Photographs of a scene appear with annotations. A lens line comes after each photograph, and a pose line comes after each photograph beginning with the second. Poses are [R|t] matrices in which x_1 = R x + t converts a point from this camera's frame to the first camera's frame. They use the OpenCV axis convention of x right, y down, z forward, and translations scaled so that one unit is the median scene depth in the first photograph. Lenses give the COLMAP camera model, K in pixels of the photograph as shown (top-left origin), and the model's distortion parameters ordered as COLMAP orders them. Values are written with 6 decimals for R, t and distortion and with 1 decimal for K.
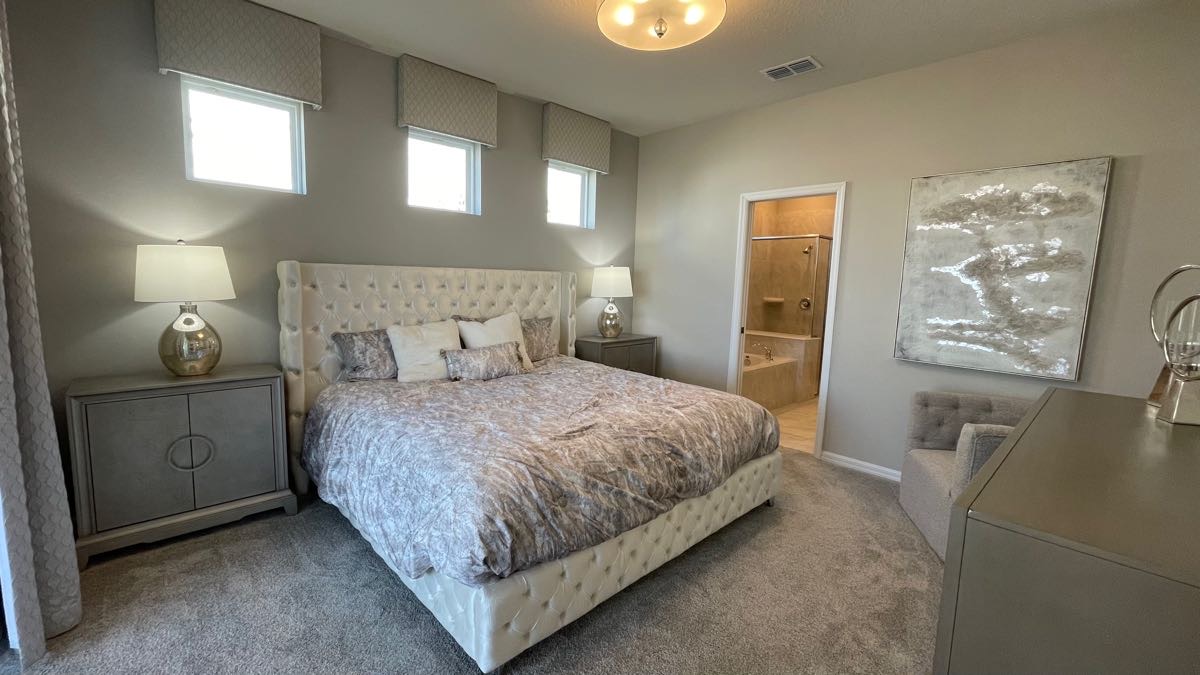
lens RADIAL K [[483.2, 0, 595.6], [0, 483.2, 336.7], [0, 0, 1]] dist [-0.002822, -0.000405]
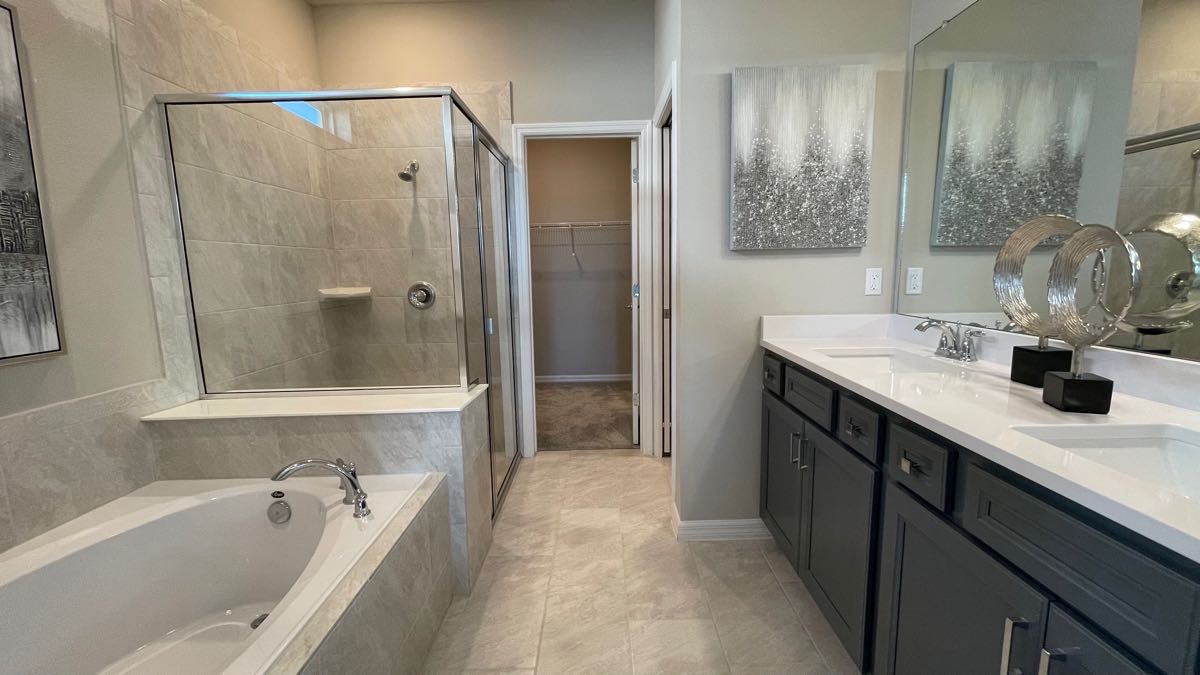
lens RADIAL K [[483.2, 0, 602.8], [0, 483.2, 331.3], [0, 0, 1]] dist [-0.002822, -0.000405]
pose [[0.678662, -0.142504, 0.720494, 0.218018], [0.129704, 0.988832, 0.073405, -0.046051], [-0.722908, 0.043634, 0.689566, 0.563929]]
